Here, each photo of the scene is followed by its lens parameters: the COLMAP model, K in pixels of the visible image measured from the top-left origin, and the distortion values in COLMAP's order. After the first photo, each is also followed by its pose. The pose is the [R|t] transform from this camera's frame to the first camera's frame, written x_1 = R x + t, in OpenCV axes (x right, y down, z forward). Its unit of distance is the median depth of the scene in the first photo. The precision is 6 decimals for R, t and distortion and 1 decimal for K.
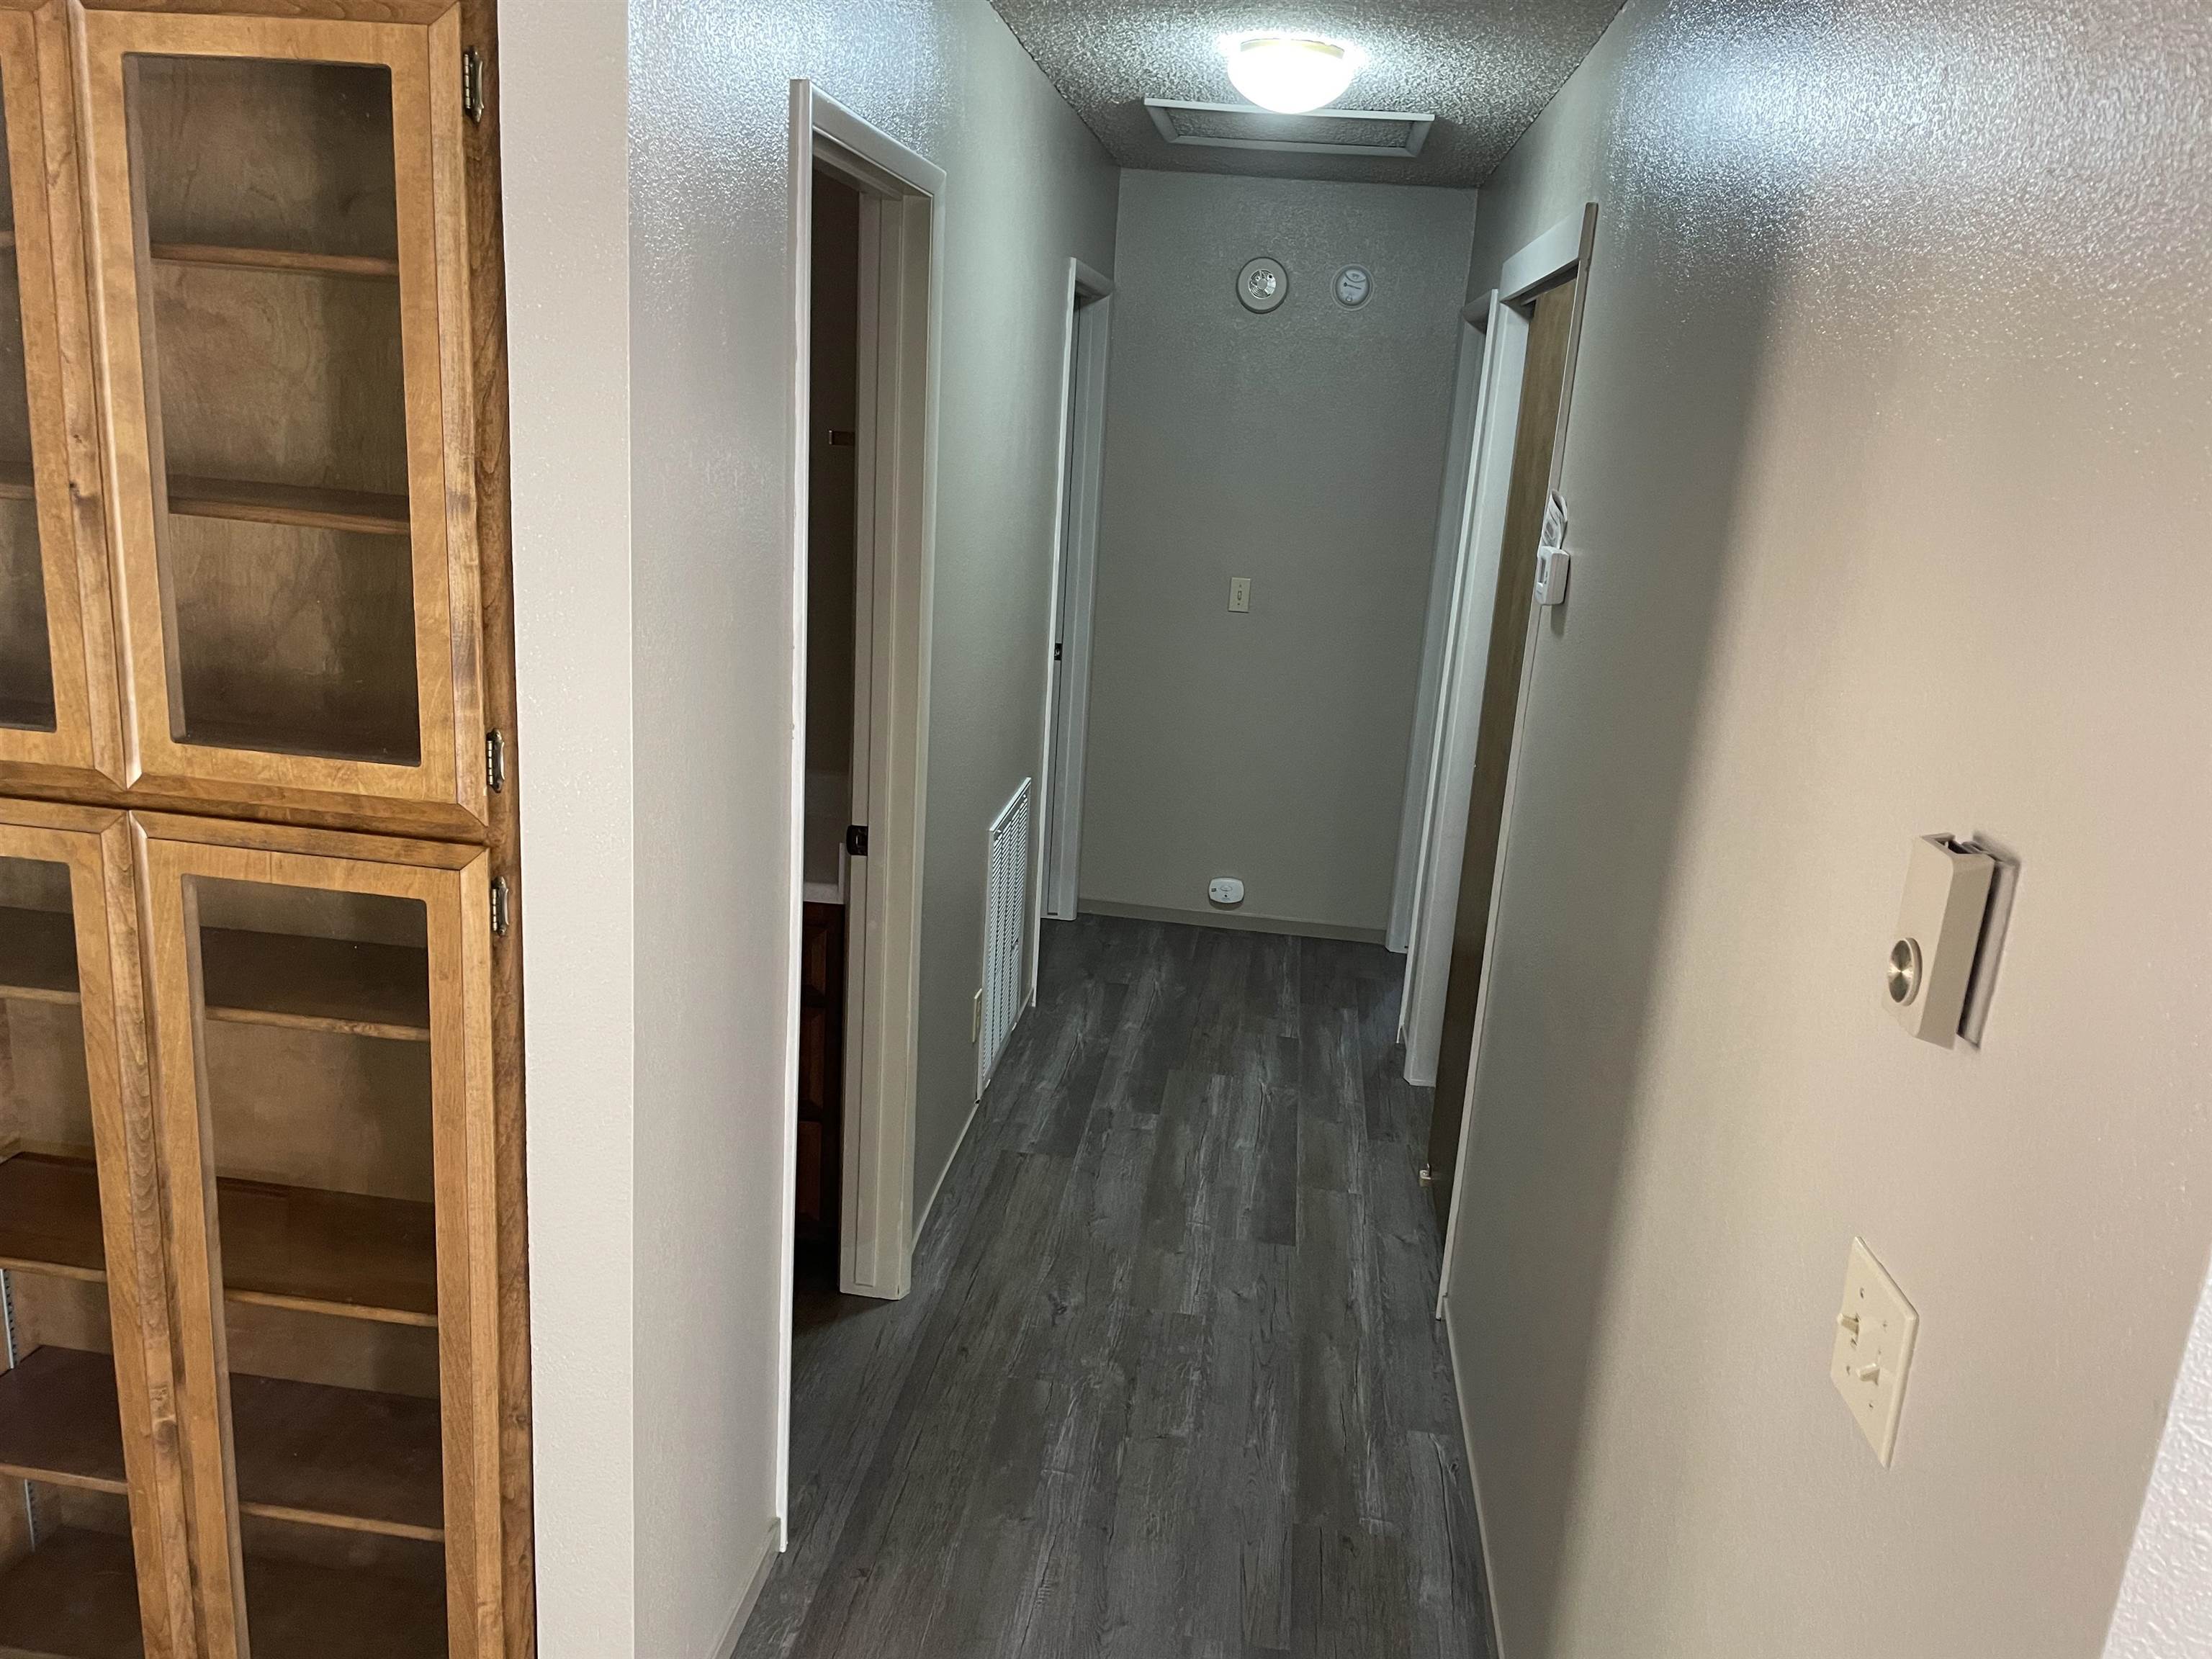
lens RADIAL K [[1660.7, 0, 1113.3], [0, 1660.7, 842.2], [0, 0, 1]] dist [0.054377, -0.066471]
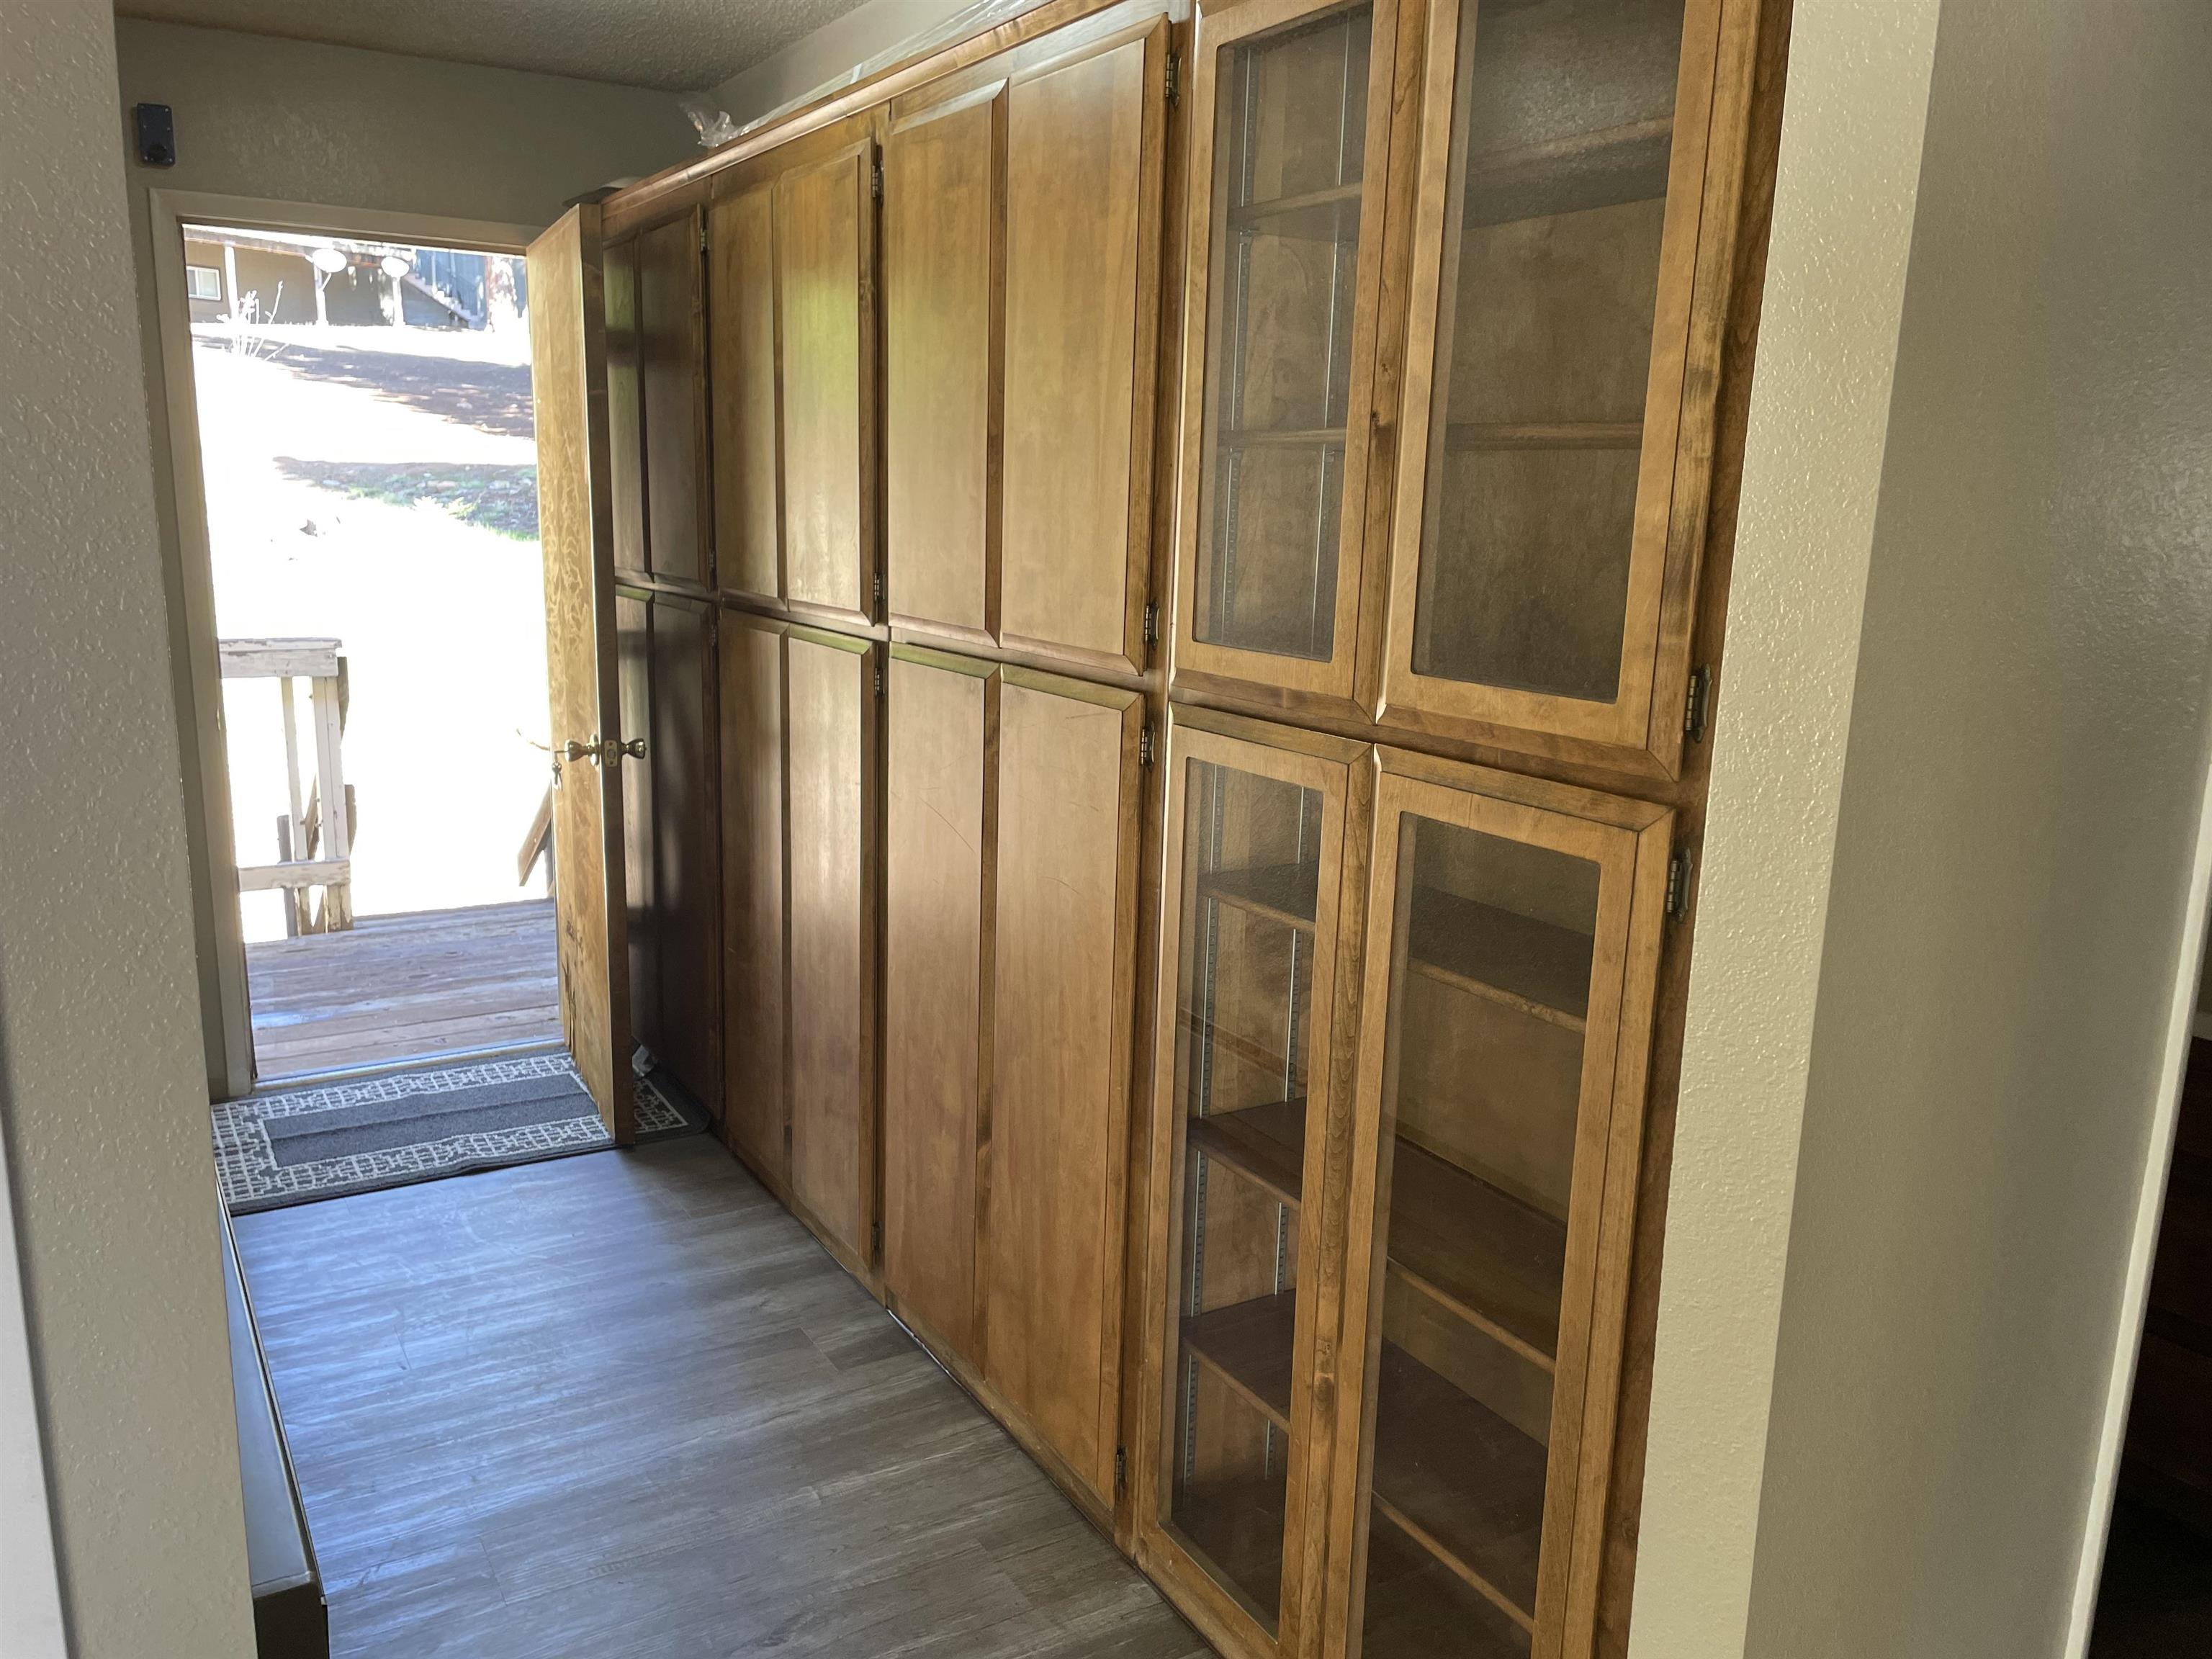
lens RADIAL K [[1660.7, 0, 1099.7], [0, 1660.7, 840.2], [0, 0, 1]] dist [0.054377, -0.066471]
pose [[0.612244, 0.110924, -0.782850, 0.093236], [-0.185188, 0.982687, -0.005591, 0.073924], [0.768676, 0.148397, 0.622186, 0.273185]]
